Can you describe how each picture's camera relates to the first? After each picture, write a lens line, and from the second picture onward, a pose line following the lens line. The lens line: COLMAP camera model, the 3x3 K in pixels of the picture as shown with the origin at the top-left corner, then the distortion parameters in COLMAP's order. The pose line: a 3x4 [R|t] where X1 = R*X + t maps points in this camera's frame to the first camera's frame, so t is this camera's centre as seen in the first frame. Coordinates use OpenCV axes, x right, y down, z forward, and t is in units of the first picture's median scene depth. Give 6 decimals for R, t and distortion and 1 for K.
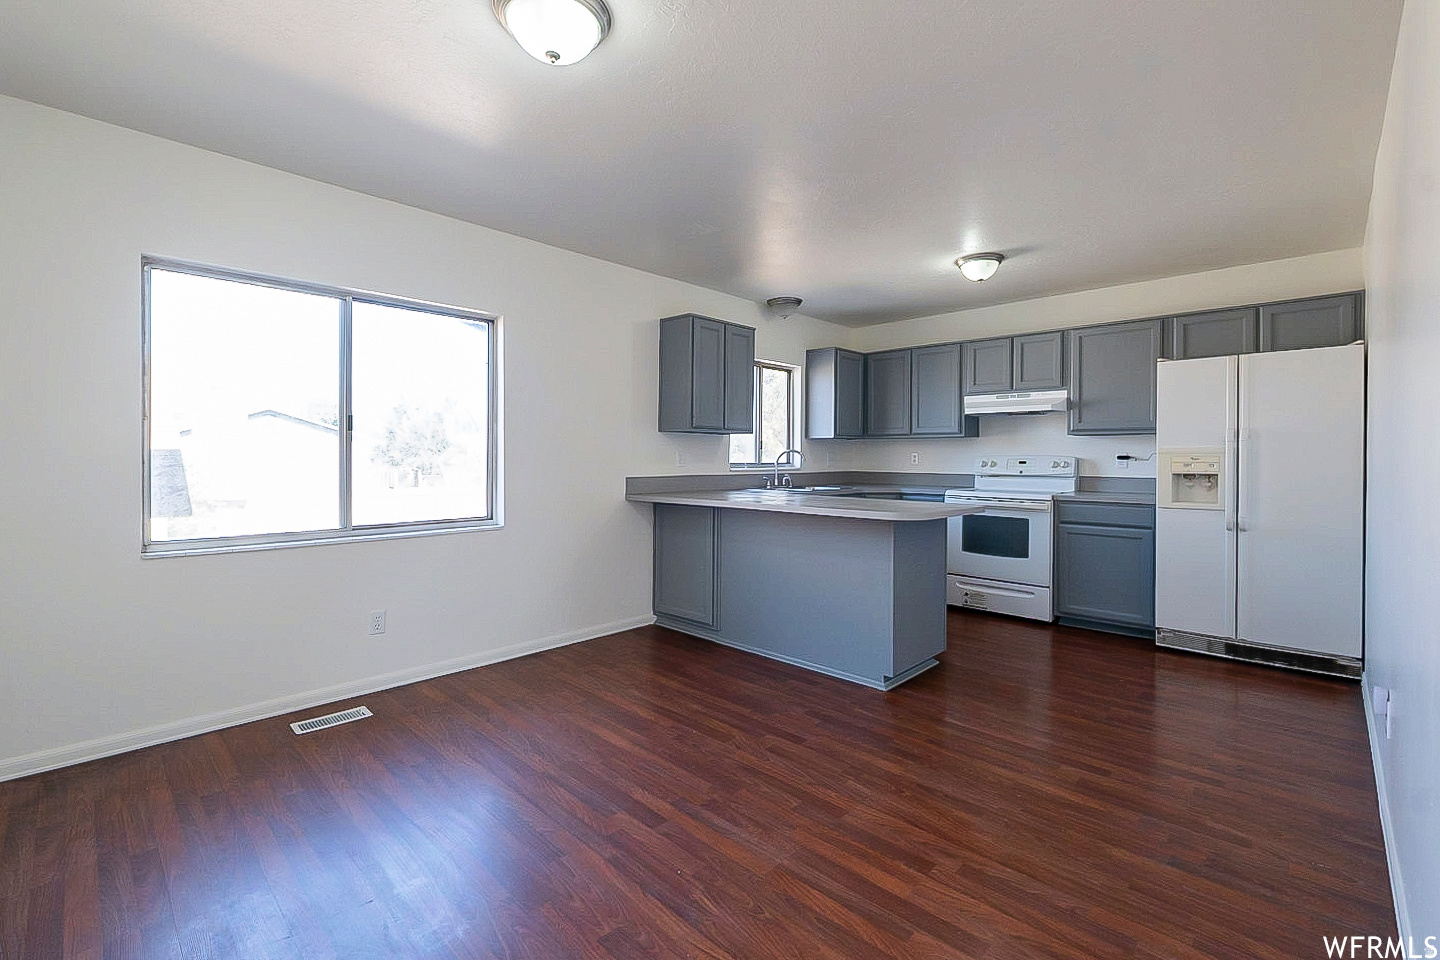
lens RADIAL K [[602.7, 0, 718.8], [0, 602.7, 469.6], [0, 0, 1]] dist [-0.012377, 0.001110]
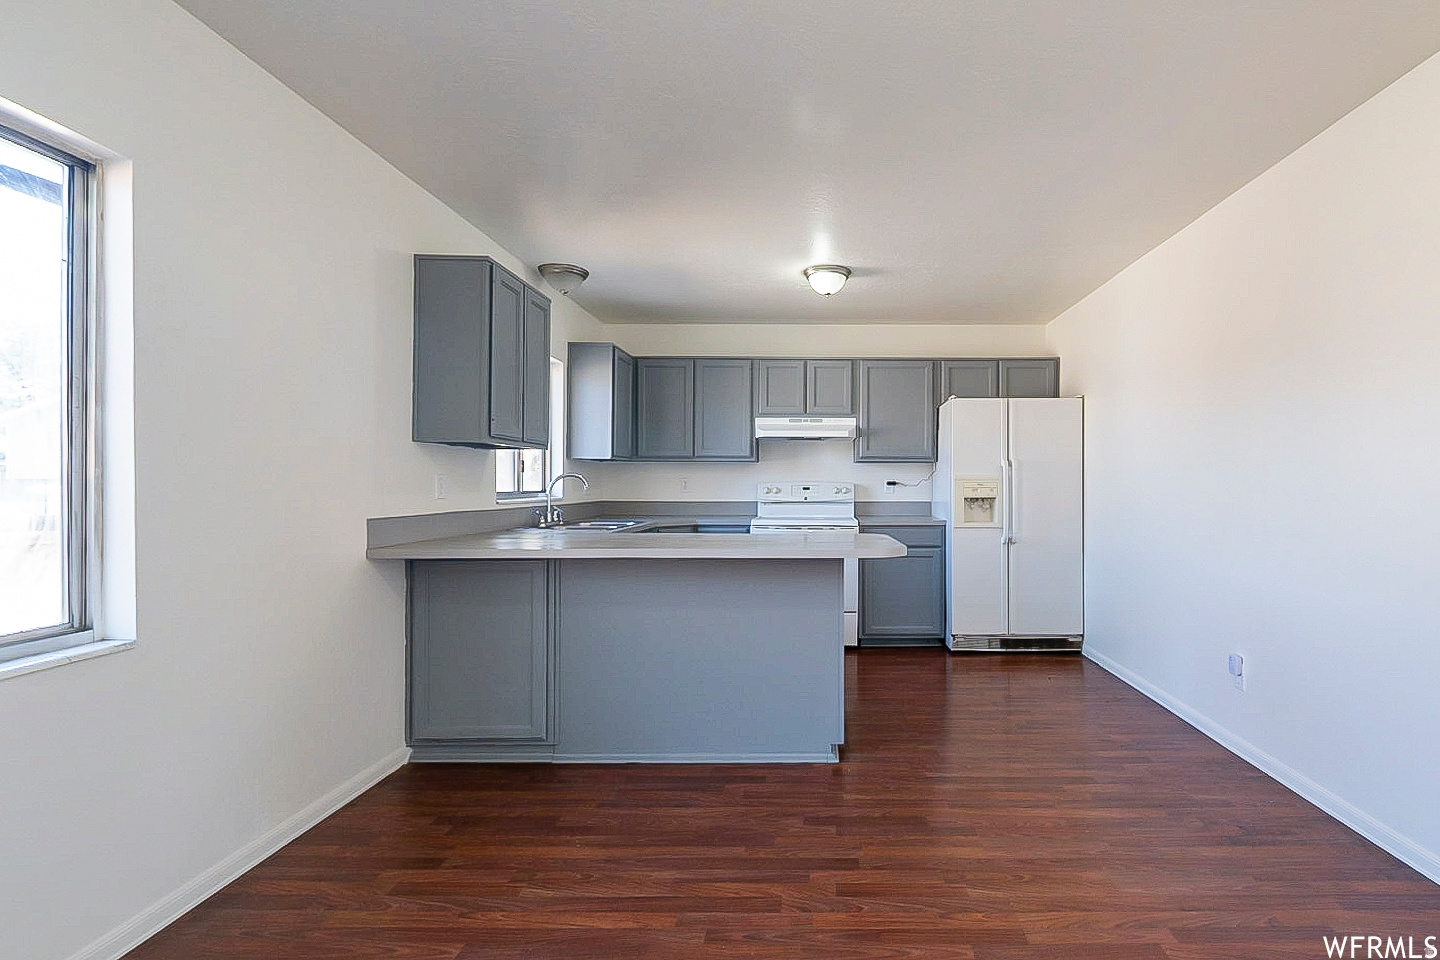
lens RADIAL K [[655.2, 0, 728.5], [0, 655.2, 492.3], [0, 0, 1]] dist [0.007240, -0.002580]
pose [[0.724624, -0.009797, 0.689075, -0.343073], [0.014514, 0.999894, -0.001046, -0.006830], [-0.688992, 0.010759, 0.724689, 0.328522]]
